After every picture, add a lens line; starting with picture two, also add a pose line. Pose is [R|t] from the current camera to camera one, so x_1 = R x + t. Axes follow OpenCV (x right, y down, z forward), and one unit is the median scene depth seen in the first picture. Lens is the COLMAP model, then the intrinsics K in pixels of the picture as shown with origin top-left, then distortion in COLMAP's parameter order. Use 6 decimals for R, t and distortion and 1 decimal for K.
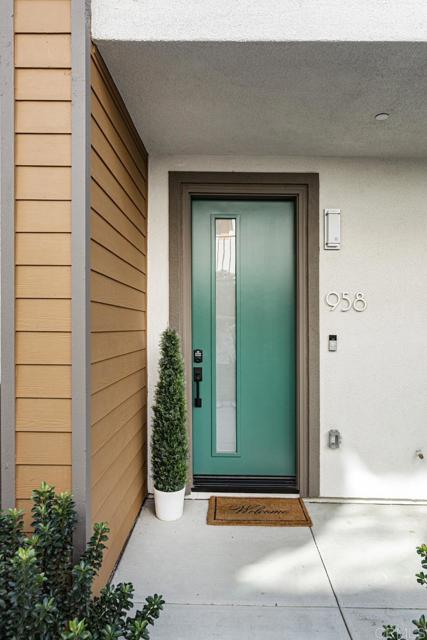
lens RADIAL K [[448.3, 0, 212.6], [0, 448.3, 297.4], [0, 0, 1]] dist [-0.001633, 0.005744]
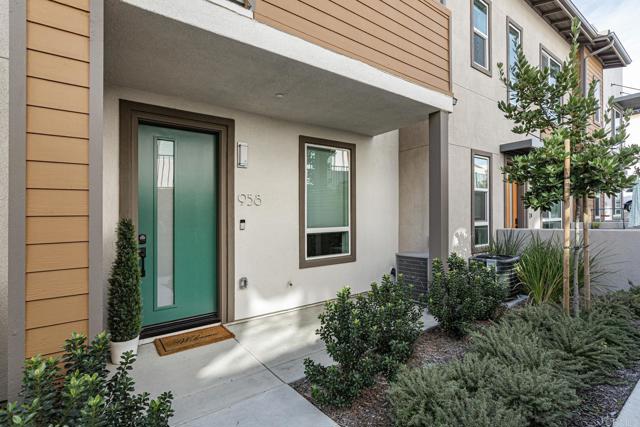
lens RADIAL K [[291.9, 0, 321.5], [0, 291.9, 198.2], [0, 0, 1]] dist [0.000165, 0.000196]
pose [[0.811990, 0.011157, 0.583564, -0.122214], [-0.005864, 0.999923, -0.010958, 0.015318], [-0.583642, 0.005476, 0.811993, -0.035550]]
